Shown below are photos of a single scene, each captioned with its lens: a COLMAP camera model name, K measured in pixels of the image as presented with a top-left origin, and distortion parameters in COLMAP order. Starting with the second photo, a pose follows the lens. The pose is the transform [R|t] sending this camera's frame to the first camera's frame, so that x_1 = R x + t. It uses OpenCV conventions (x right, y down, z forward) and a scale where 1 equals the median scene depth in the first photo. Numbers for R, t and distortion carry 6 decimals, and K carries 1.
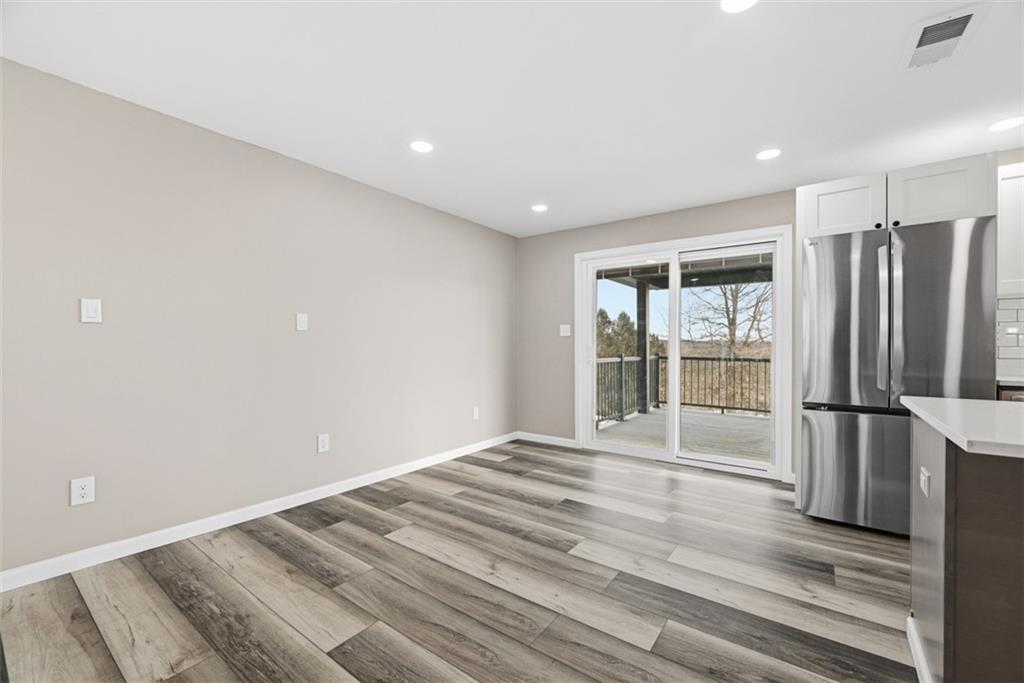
lens RADIAL K [[416.6, 0, 509.3], [0, 416.6, 341.9], [0, 0, 1]] dist [0.001535, -0.000301]
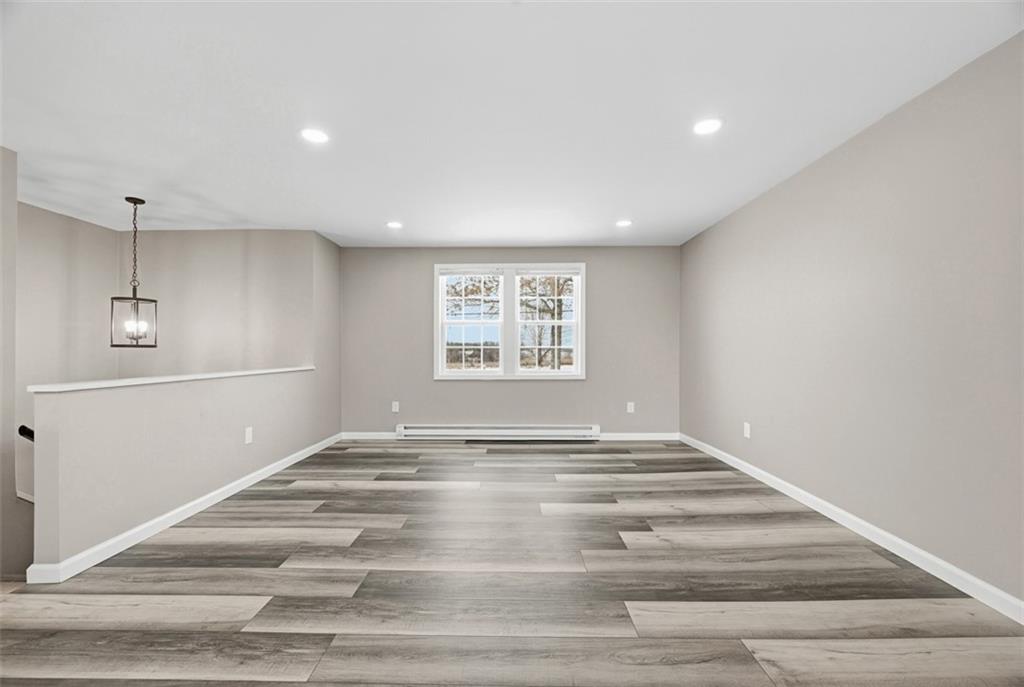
lens RADIAL K [[416.6, 0, 512.0], [0, 416.6, 345.2], [0, 0, 1]] dist [0.001535, -0.000301]
pose [[-0.810674, -0.004114, -0.585483, 0.205778], [0.003867, 0.999916, -0.012380, 0.007427], [0.585485, -0.012300, -0.810590, 0.960925]]
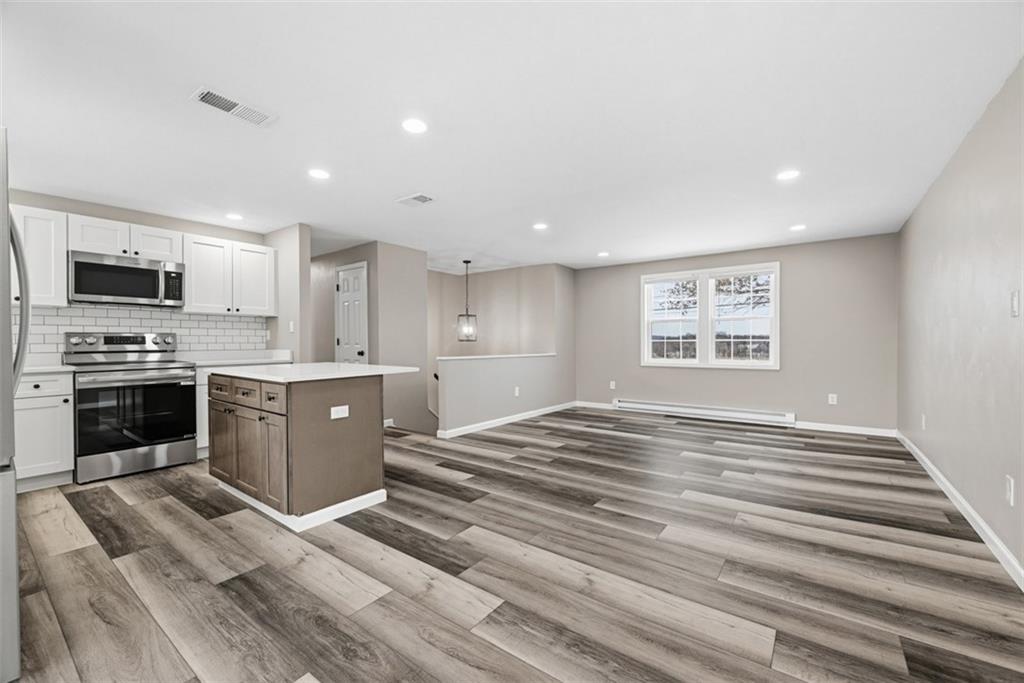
lens RADIAL K [[416.6, 0, 508.0], [0, 416.6, 353.8], [0, 0, 1]] dist [0.001535, -0.000301]
pose [[-0.999959, 0.003166, 0.008522, 0.126703], [0.003346, 0.999770, 0.021197, 0.015123], [-0.008453, 0.021224, -0.999739, 1.823360]]
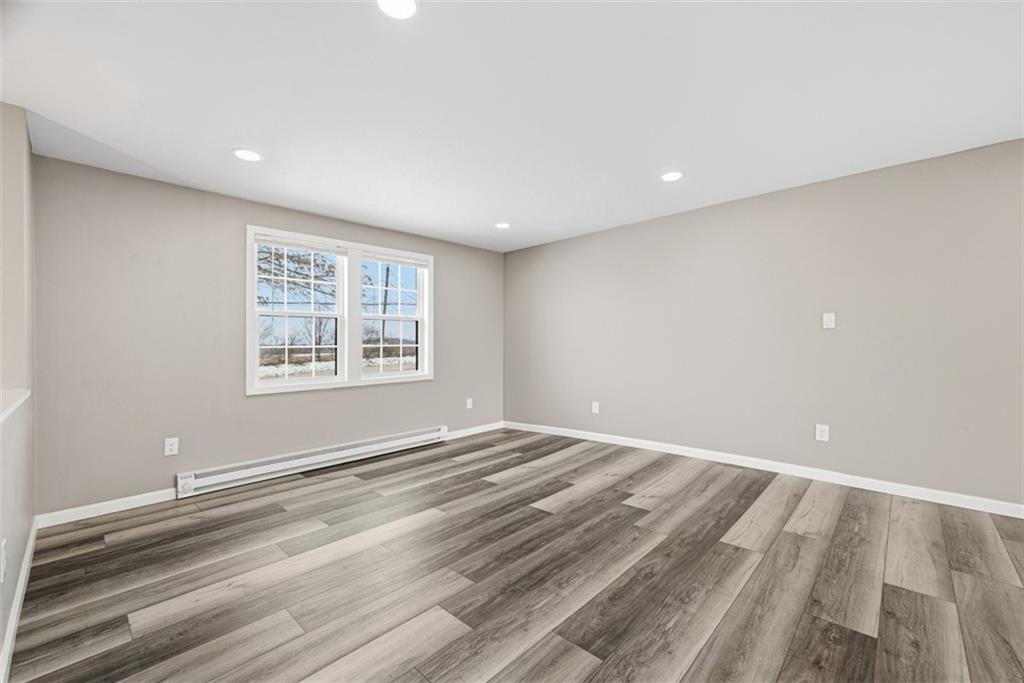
lens RADIAL K [[416.6, 0, 521.0], [0, 416.6, 347.4], [0, 0, 1]] dist [0.001535, -0.000301]
pose [[-0.107531, 0.008004, -0.994170, 0.646316], [0.018591, 0.999809, 0.006038, -0.001741], [0.994028, -0.017834, -0.107659, 0.030234]]
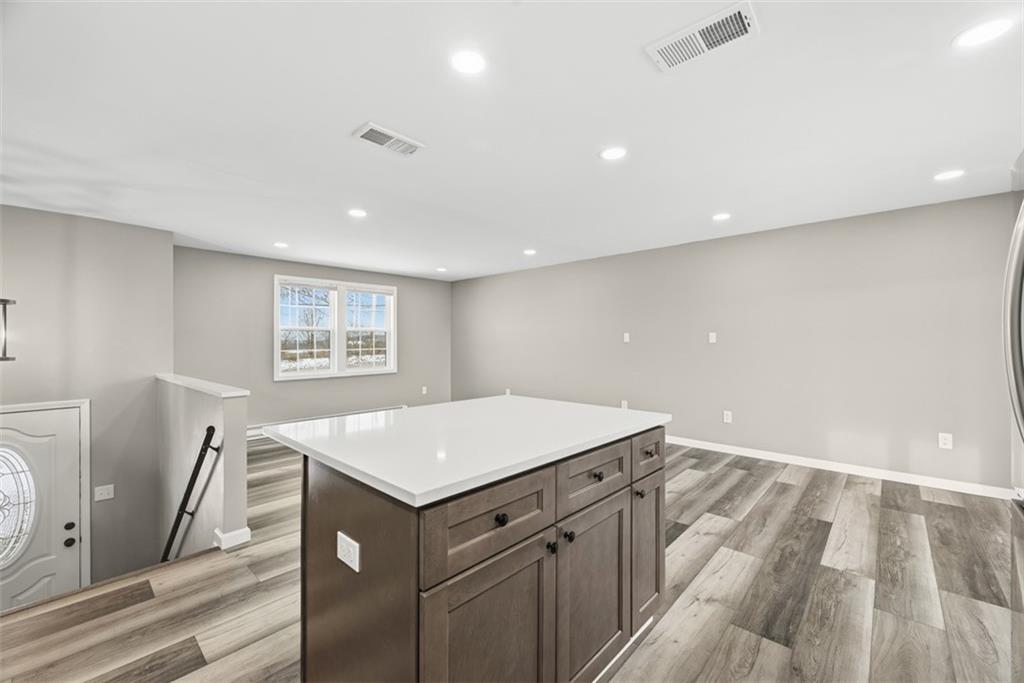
lens RADIAL K [[416.6, 0, 517.2], [0, 416.6, 346.9], [0, 0, 1]] dist [0.001535, -0.000301]
pose [[-0.095965, 0.012362, -0.995308, 1.555420], [0.011227, 0.999873, 0.011336, -0.049619], [0.995321, -0.010086, -0.096091, 0.538248]]
